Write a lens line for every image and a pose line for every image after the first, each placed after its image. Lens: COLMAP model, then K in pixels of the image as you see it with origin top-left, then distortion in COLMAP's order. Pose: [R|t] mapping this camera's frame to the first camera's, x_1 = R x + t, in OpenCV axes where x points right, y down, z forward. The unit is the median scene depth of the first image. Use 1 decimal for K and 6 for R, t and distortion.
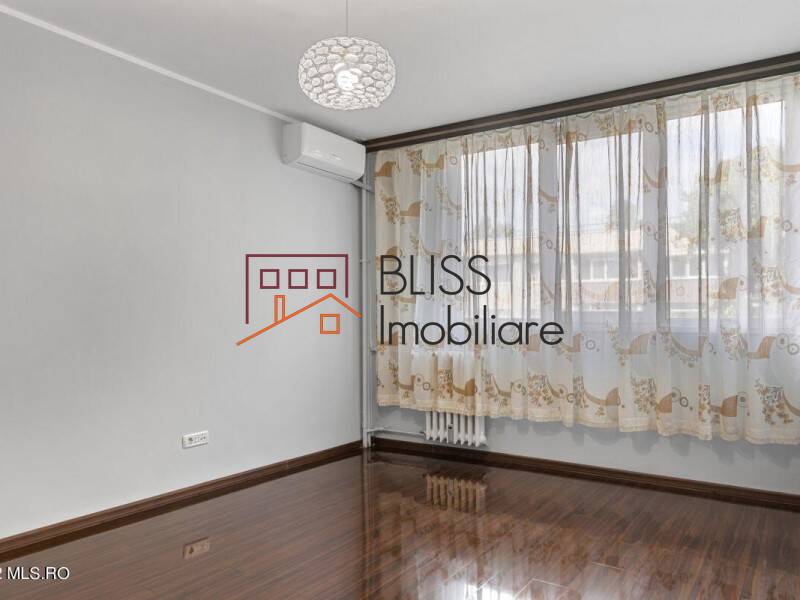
lens RADIAL K [[600.8, 0, 390.7], [0, 600.8, 325.1], [0, 0, 1]] dist [0.010262, -0.007271]
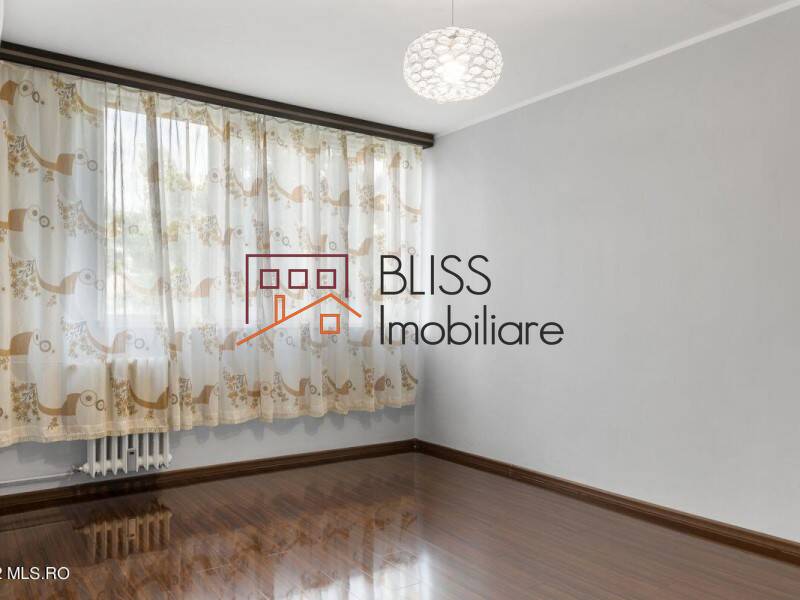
lens RADIAL K [[600.8, 0, 442.3], [0, 600.8, 324.4], [0, 0, 1]] dist [0.010262, -0.007271]
pose [[0.350348, -0.010701, 0.936558, -0.506867], [0.006852, 0.999937, 0.008862, -0.003359], [-0.936595, 0.003312, 0.350399, 0.341776]]
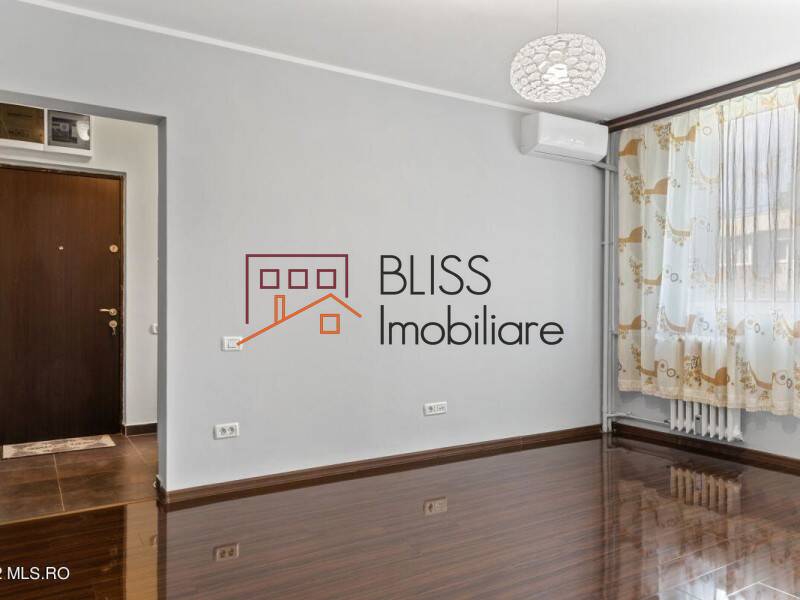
lens RADIAL K [[600.8, 0, 407.2], [0, 600.8, 312.4], [0, 0, 1]] dist [0.010262, -0.007271]
pose [[0.914412, 0.007886, -0.404708, 0.063548], [-0.005136, 0.999956, 0.007880, 0.000798], [0.404752, -0.005127, 0.914412, -0.038022]]
